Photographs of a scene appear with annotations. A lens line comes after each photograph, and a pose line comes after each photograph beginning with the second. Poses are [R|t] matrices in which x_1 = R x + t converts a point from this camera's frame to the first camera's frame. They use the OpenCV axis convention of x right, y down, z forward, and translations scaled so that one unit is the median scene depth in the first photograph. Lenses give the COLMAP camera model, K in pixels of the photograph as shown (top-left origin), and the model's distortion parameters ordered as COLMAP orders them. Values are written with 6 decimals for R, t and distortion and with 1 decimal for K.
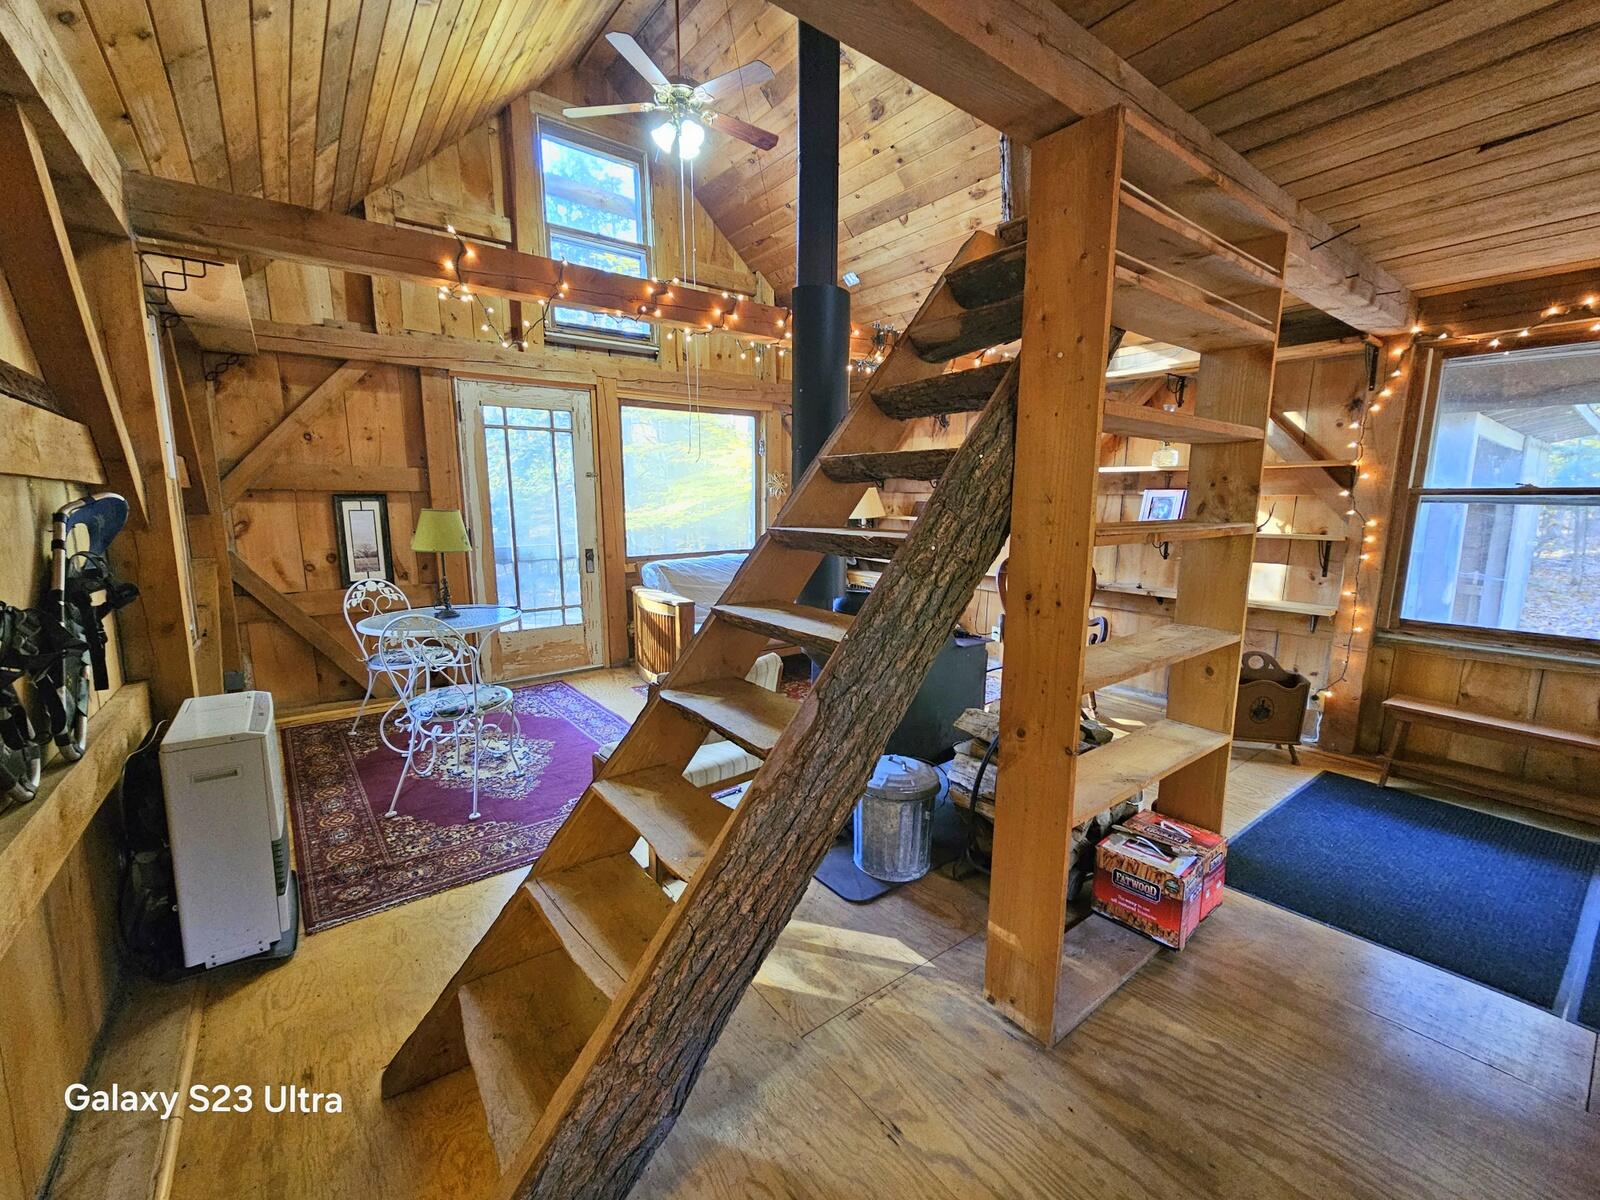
lens RADIAL K [[668.5, 0, 804.6], [0, 668.5, 602.7], [0, 0, 1]] dist [0.002025, -0.000448]
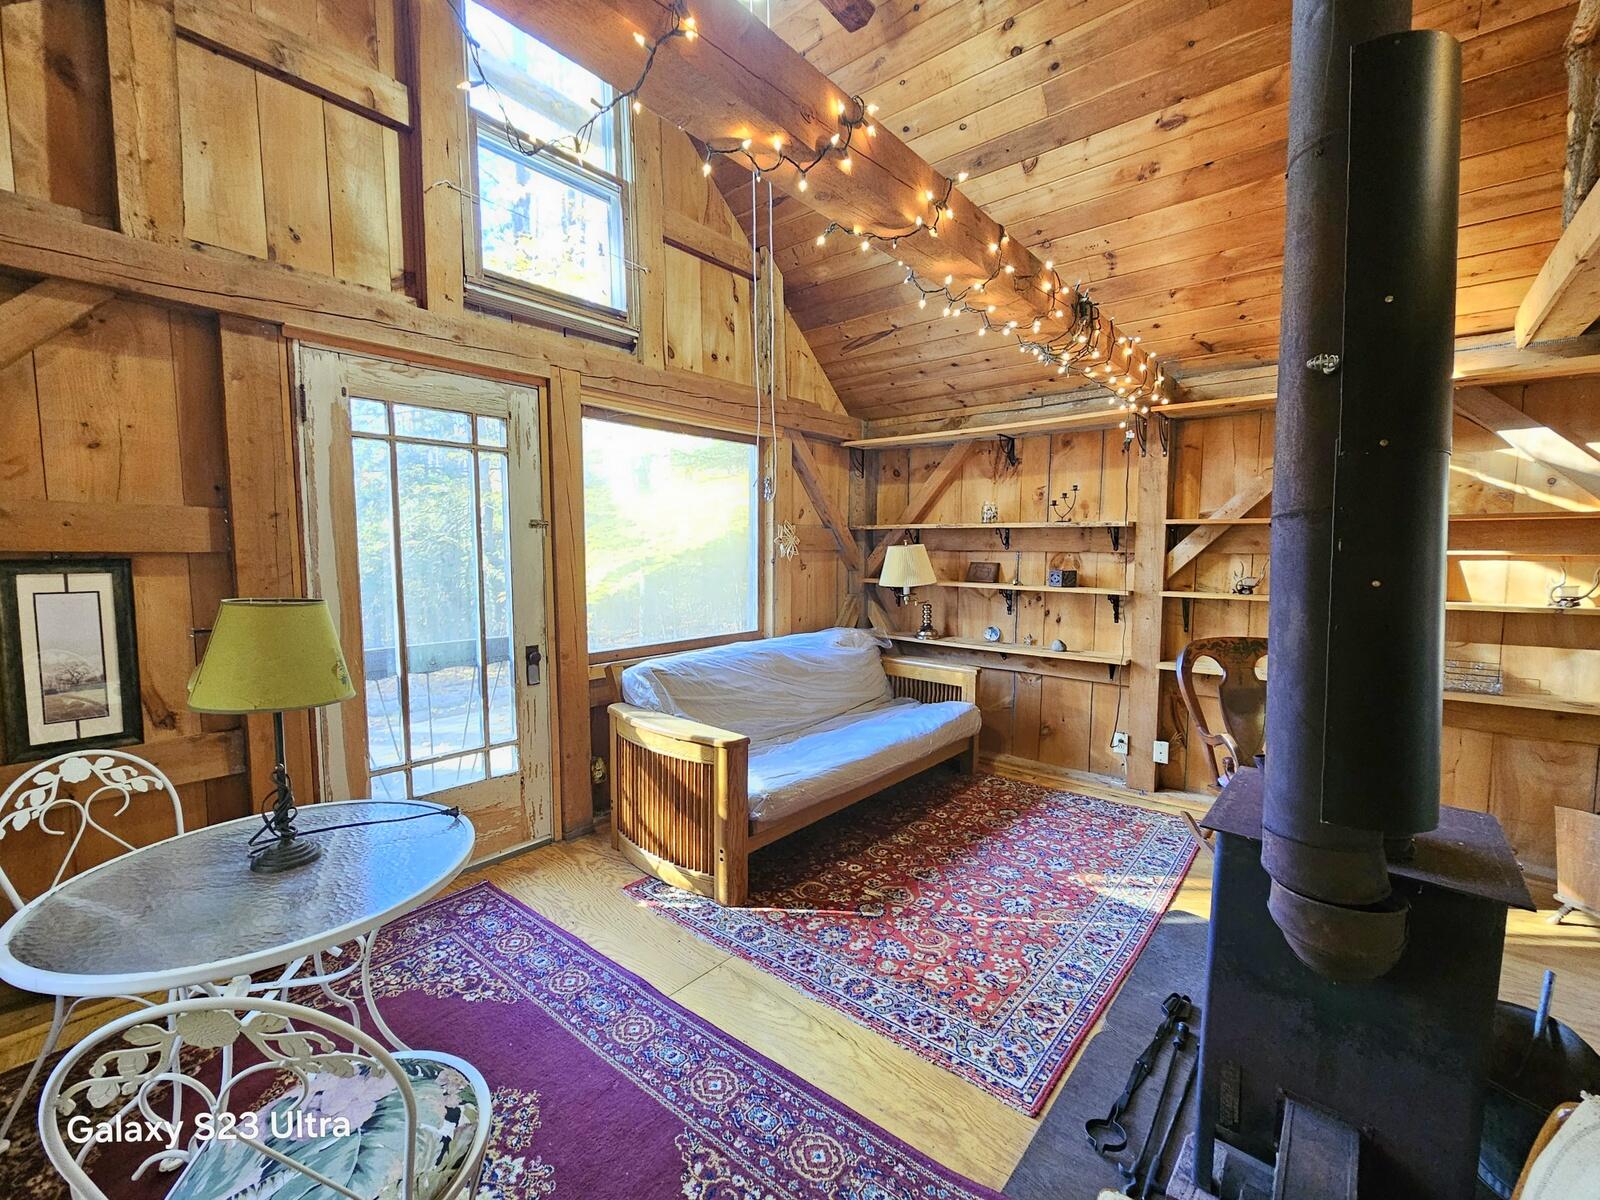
lens RADIAL K [[668.5, 0, 796.7], [0, 668.5, 600.2], [0, 0, 1]] dist [0.002025, -0.000448]
pose [[0.977485, -0.018564, 0.210187, -0.241601], [0.036515, 0.995976, -0.081848, -0.070966], [-0.207822, 0.087680, 0.974229, 0.405713]]
